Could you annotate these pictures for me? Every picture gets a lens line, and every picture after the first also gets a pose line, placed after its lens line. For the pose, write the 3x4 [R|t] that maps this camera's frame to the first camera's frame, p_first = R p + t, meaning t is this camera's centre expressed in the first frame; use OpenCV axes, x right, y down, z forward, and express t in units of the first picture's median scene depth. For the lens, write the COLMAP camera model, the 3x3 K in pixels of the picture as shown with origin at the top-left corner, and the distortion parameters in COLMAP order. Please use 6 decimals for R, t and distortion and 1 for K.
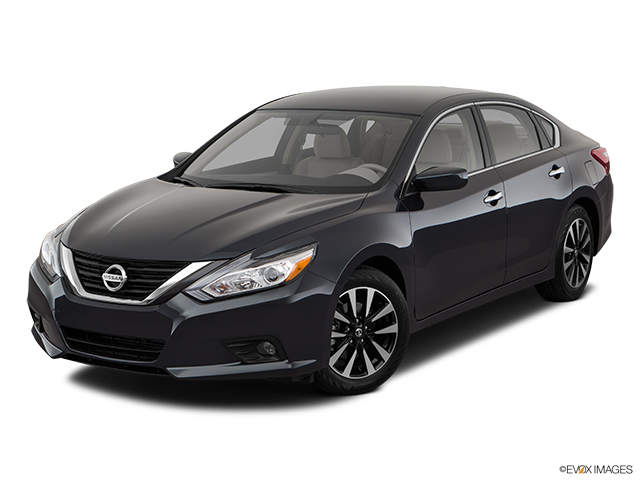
lens RADIAL K [[1169.0, 0, 320.0], [0, 1169.0, 240.0], [0, 0, 1]] dist [0.027886, 0.116301]
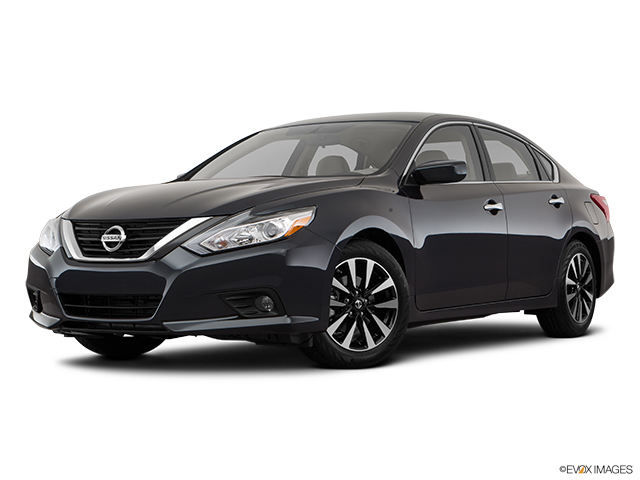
lens RADIAL K [[1169.0, 0, 320.0], [0, 1169.0, 240.0], [0, 0, 1]] dist [0.027886, 0.116301]
pose [[0.999986, -0.000402, -0.005347, 0.005829], [-0.000423, 0.988166, -0.153389, 0.175795], [0.005346, 0.153389, 0.988151, 0.012157]]
